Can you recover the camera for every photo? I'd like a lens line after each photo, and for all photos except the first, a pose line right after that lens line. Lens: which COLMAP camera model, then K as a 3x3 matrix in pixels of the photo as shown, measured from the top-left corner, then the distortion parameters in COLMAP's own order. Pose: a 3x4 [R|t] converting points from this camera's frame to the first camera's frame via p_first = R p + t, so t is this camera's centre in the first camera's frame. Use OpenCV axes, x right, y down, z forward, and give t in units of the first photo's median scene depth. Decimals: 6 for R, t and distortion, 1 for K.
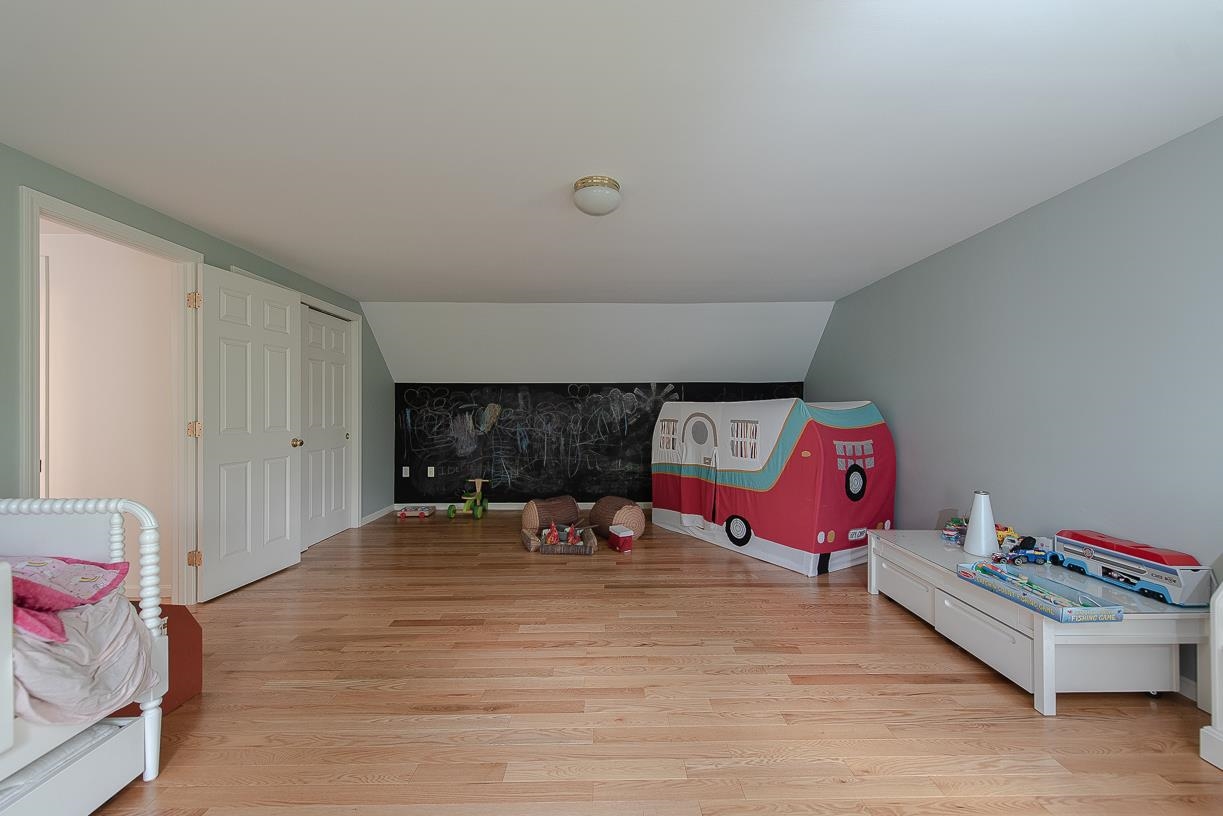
lens RADIAL K [[480.0, 0, 611.5], [0, 480.0, 408.0], [0, 0, 1]] dist [0.001522, -0.000186]
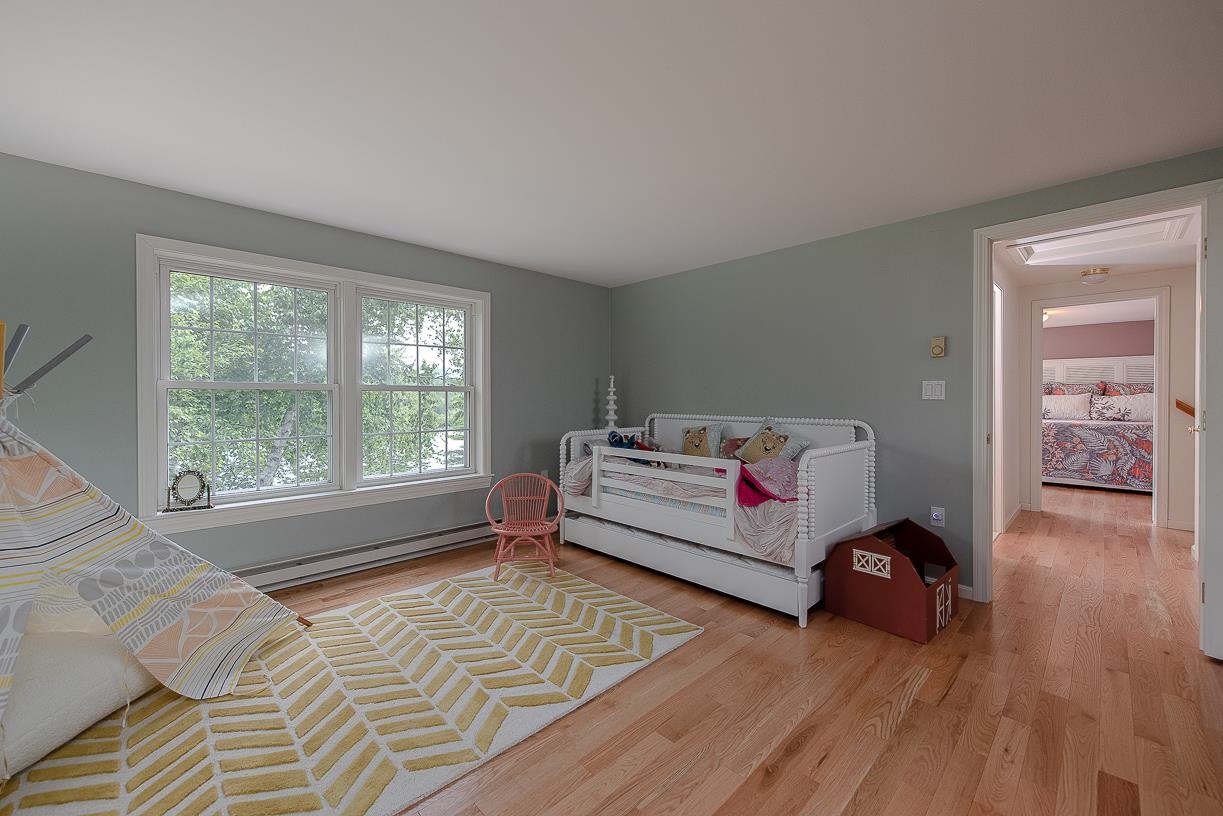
lens RADIAL K [[480.0, 0, 611.5], [0, 480.0, 408.0], [0, 0, 1]] dist [0.001522, -0.000186]
pose [[-0.729496, 0.014060, -0.683841, 0.491854], [0.007364, 0.999892, 0.012702, 0.012666], [0.683946, 0.004230, -0.729520, 1.434295]]
